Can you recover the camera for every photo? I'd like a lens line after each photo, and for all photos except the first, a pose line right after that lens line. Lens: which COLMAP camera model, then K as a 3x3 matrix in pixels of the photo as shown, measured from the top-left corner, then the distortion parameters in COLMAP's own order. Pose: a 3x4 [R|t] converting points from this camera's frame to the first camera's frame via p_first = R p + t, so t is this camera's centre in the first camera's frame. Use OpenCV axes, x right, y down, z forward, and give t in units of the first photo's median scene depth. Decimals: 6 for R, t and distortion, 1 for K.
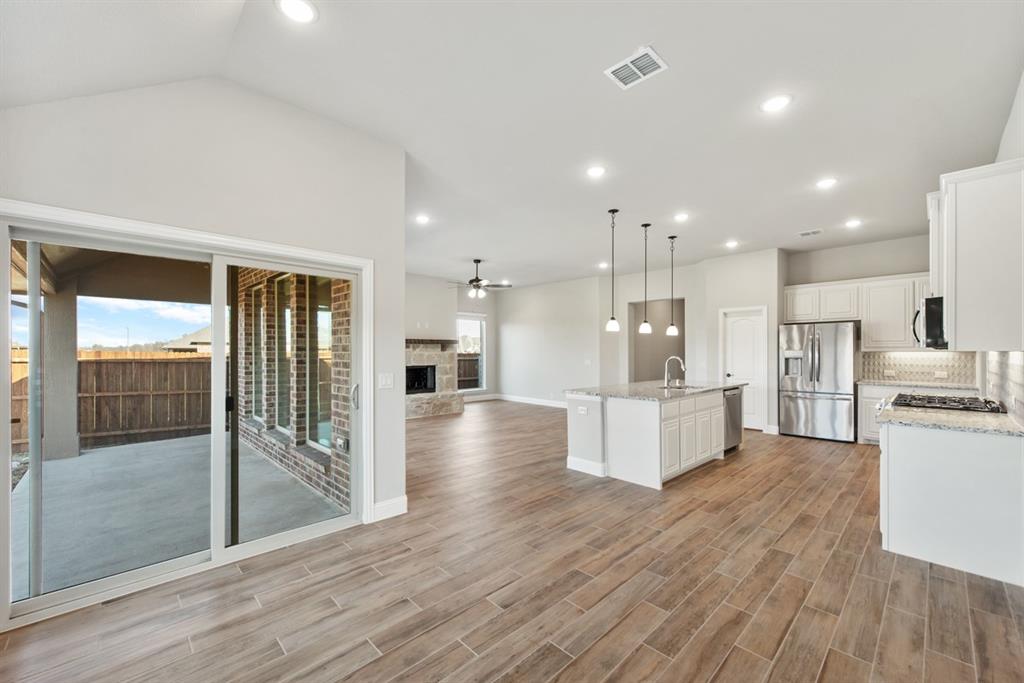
lens RADIAL K [[411.5, 0, 520.1], [0, 411.5, 345.1], [0, 0, 1]] dist [0.003783, 0.000314]
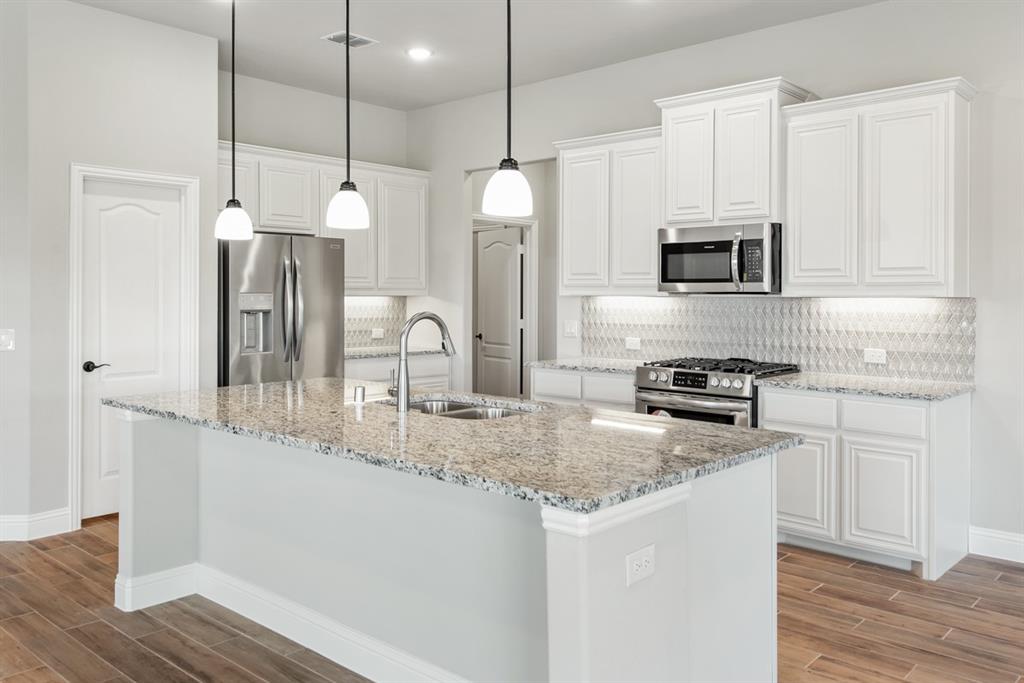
lens RADIAL K [[813.6, 0, 529.0], [0, 813.6, 289.5], [0, 0, 1]] dist [0.029169, -0.020667]
pose [[-0.053038, 0.010665, 0.998536, -0.171891], [-0.015724, 0.999810, -0.011514, 0.013097], [-0.998469, -0.016311, -0.052861, 0.659960]]
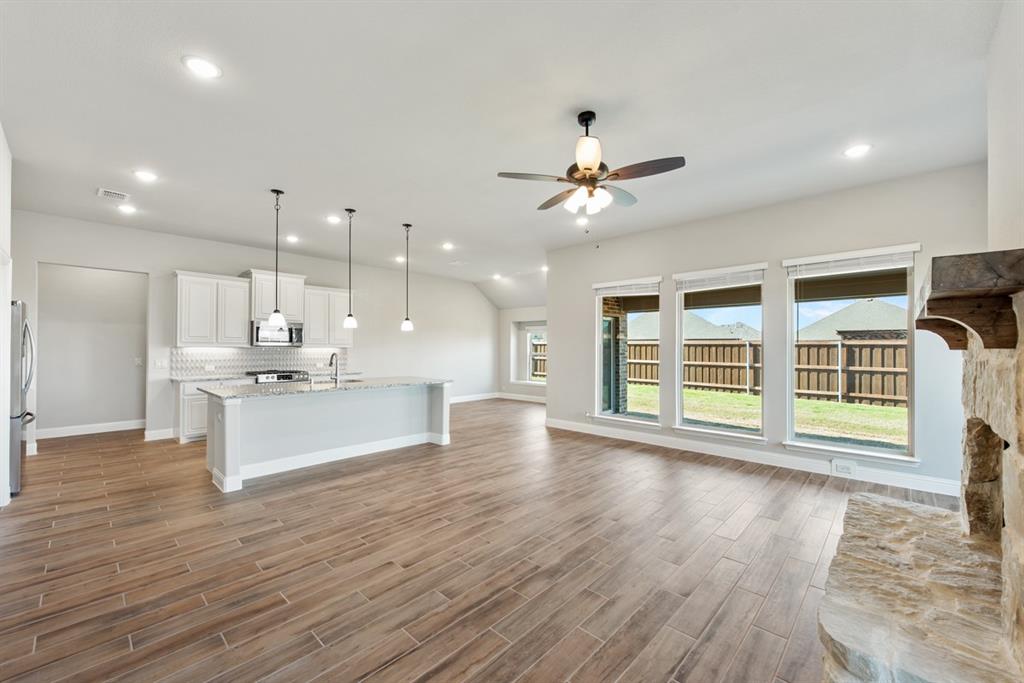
lens RADIAL K [[411.5, 0, 509.3], [0, 411.5, 340.2], [0, 0, 1]] dist [0.003783, 0.000314]
pose [[-0.999886, -0.001323, -0.015063, -0.026345], [-0.000838, 0.999484, -0.032107, 0.022068], [0.015098, -0.032090, -0.999371, 1.388831]]
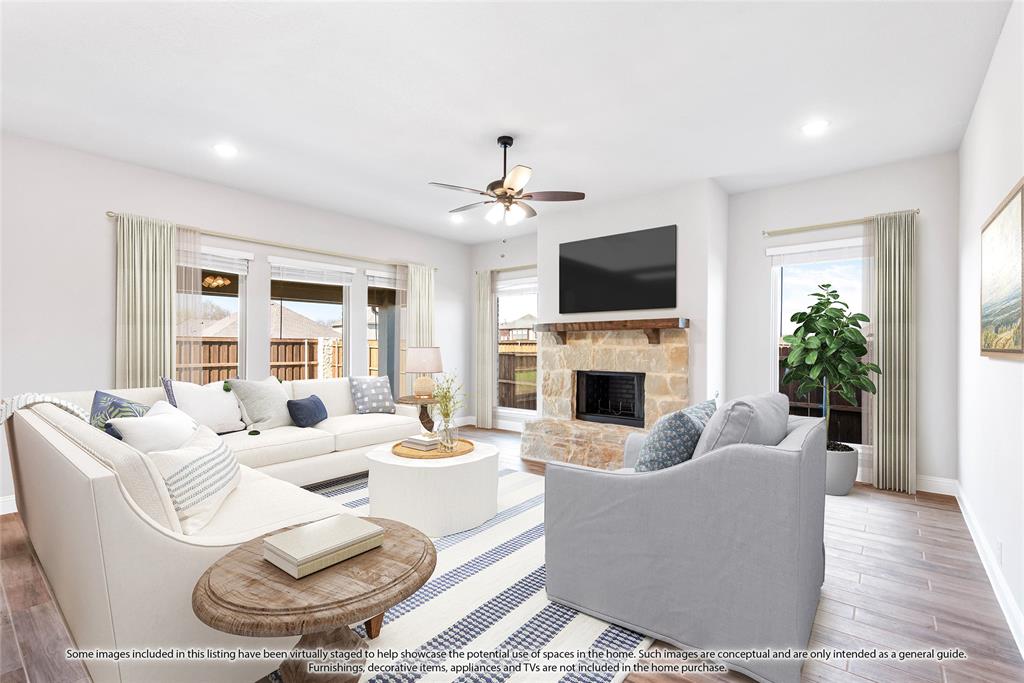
lens RADIAL K [[471.0, 0, 522.5], [0, 471.0, 345.4], [0, 0, 1]] dist [0.024738, 0.000398]
pose [[0.119858, 0.005353, -0.992777, 0.403242], [0.016248, 0.999841, 0.007353, 0.012432], [0.992658, -0.017012, 0.119752, 0.960034]]
